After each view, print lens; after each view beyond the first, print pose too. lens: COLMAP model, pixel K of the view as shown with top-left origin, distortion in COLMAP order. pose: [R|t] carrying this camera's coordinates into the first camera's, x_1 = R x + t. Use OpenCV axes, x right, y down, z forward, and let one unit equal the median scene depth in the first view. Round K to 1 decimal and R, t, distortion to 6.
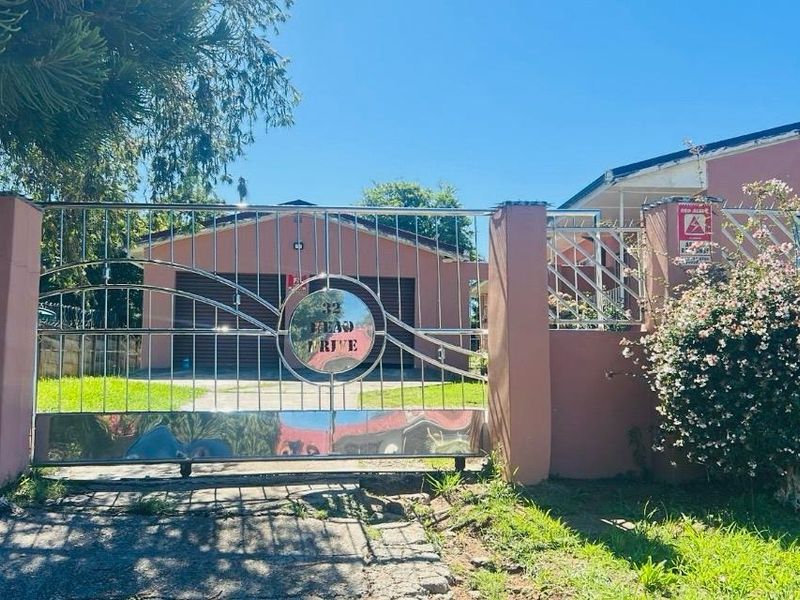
lens RADIAL K [[834.8, 0, 390.1], [0, 834.8, 319.1], [0, 0, 1]] dist [0.041885, -0.027538]
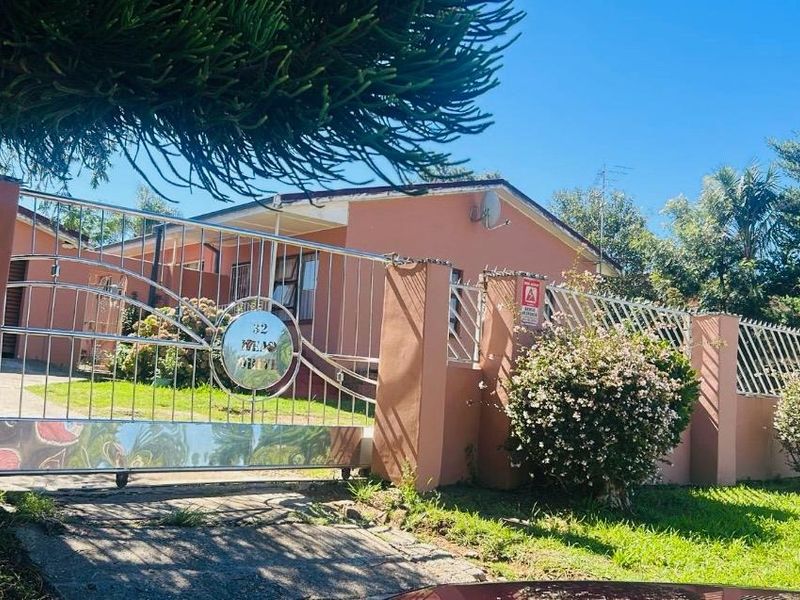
lens RADIAL K [[834.8, 0, 390.1], [0, 834.8, 319.1], [0, 0, 1]] dist [0.041885, -0.027538]
pose [[0.830917, 0.101924, 0.546981, -0.698857], [-0.106063, 0.994067, -0.024113, -0.022726], [-0.546194, -0.037978, 0.836798, 0.013009]]
